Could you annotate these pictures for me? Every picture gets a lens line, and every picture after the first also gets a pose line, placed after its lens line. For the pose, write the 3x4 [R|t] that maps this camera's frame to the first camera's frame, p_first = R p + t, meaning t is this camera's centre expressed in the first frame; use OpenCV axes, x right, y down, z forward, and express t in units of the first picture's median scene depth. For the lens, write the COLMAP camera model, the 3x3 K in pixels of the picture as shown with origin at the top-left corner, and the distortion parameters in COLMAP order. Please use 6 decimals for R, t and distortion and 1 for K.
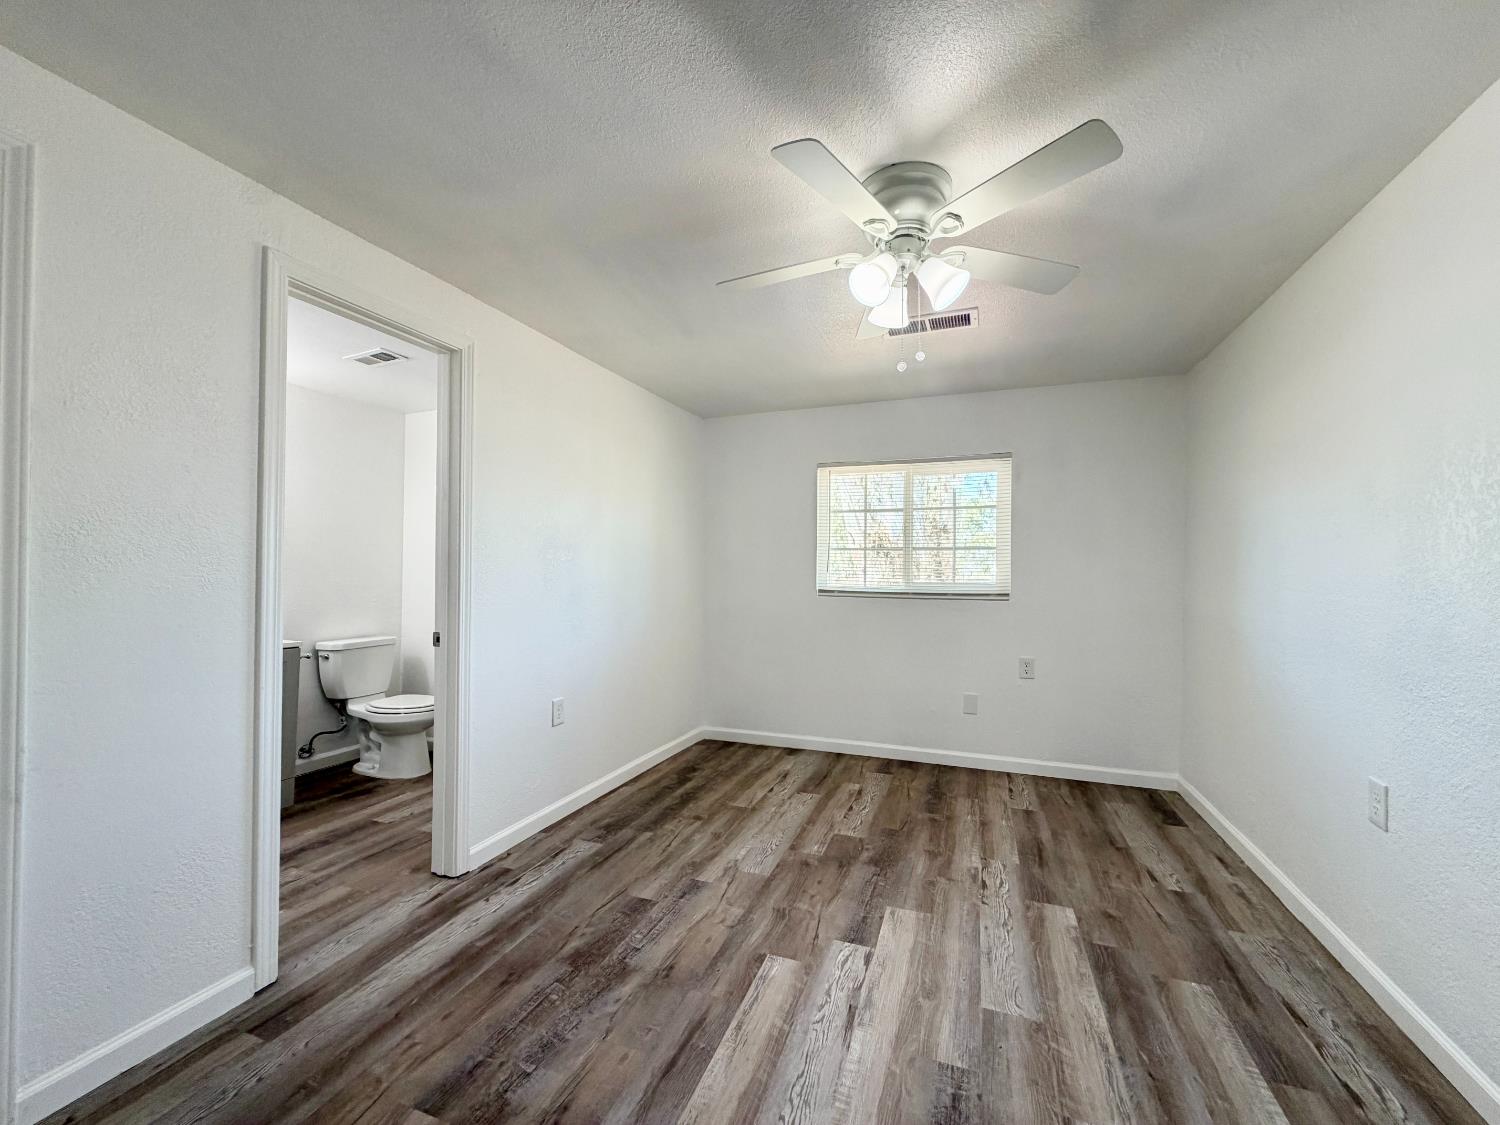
lens RADIAL K [[600.5, 0, 749.4], [0, 600.5, 557.6], [0, 0, 1]] dist [0.000956, 0.000558]
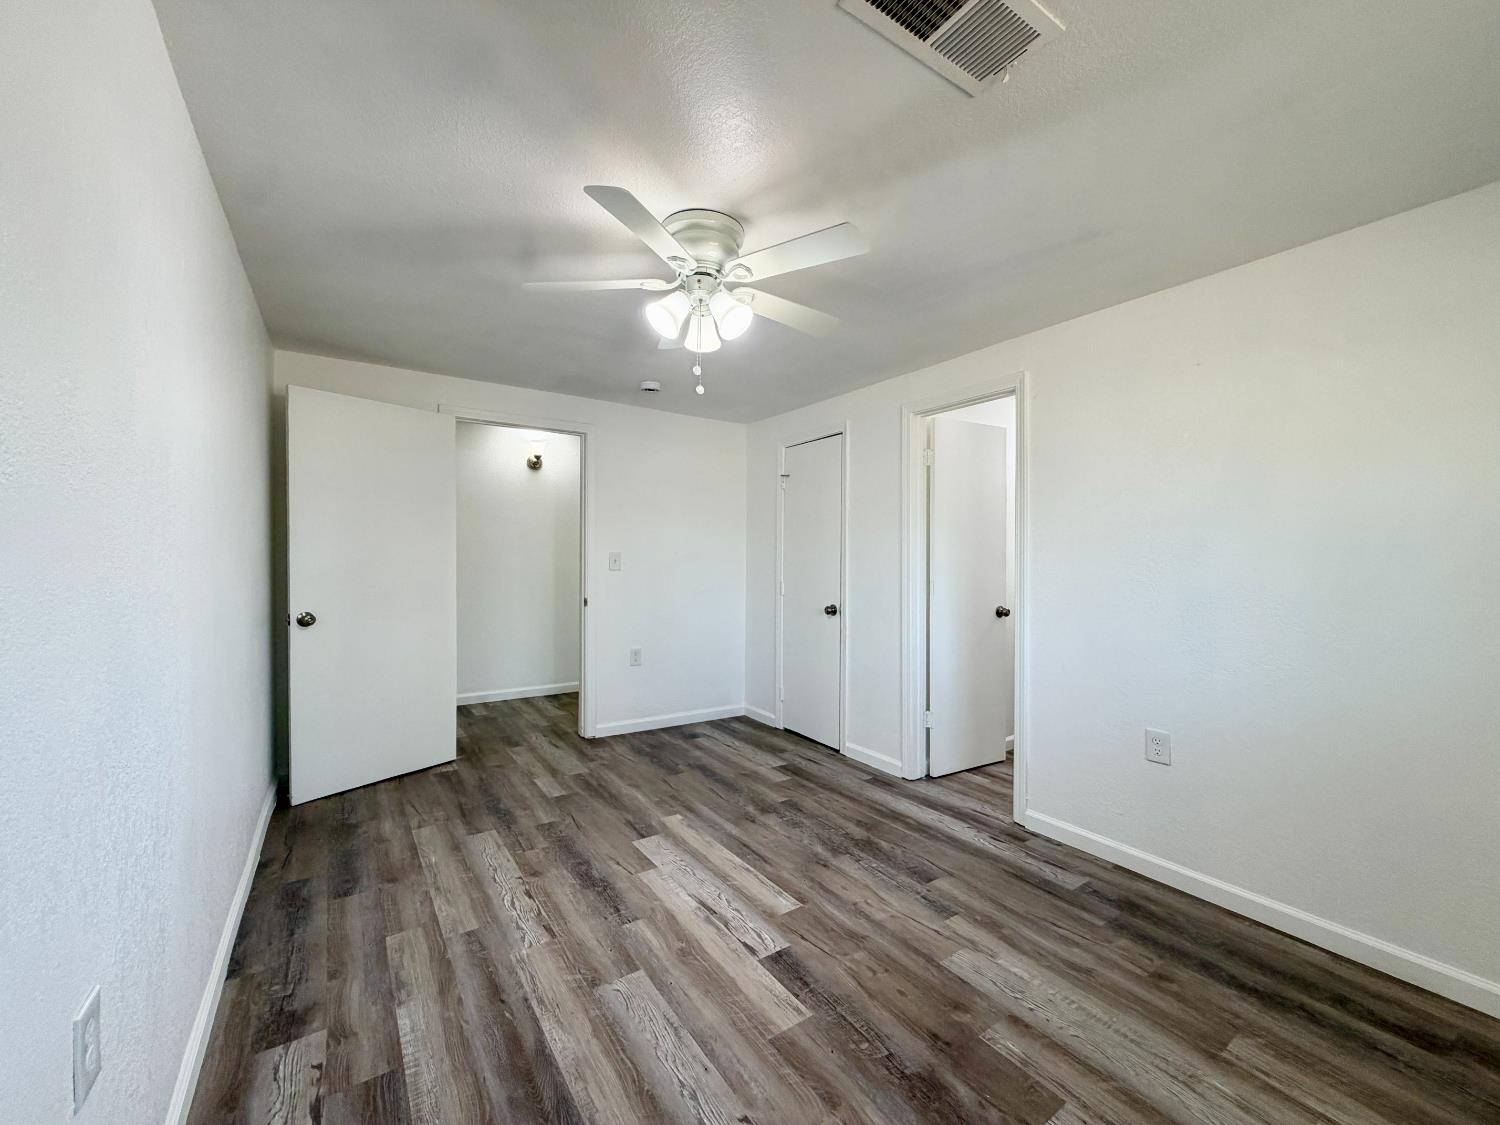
lens RADIAL K [[600.5, 0, 747.2], [0, 600.5, 561.6], [0, 0, 1]] dist [0.000956, 0.000558]
pose [[-0.568567, -0.006199, -0.822614, 1.026111], [0.009003, 0.999865, -0.013757, 0.019258], [0.822588, -0.015228, -0.568434, 1.554942]]
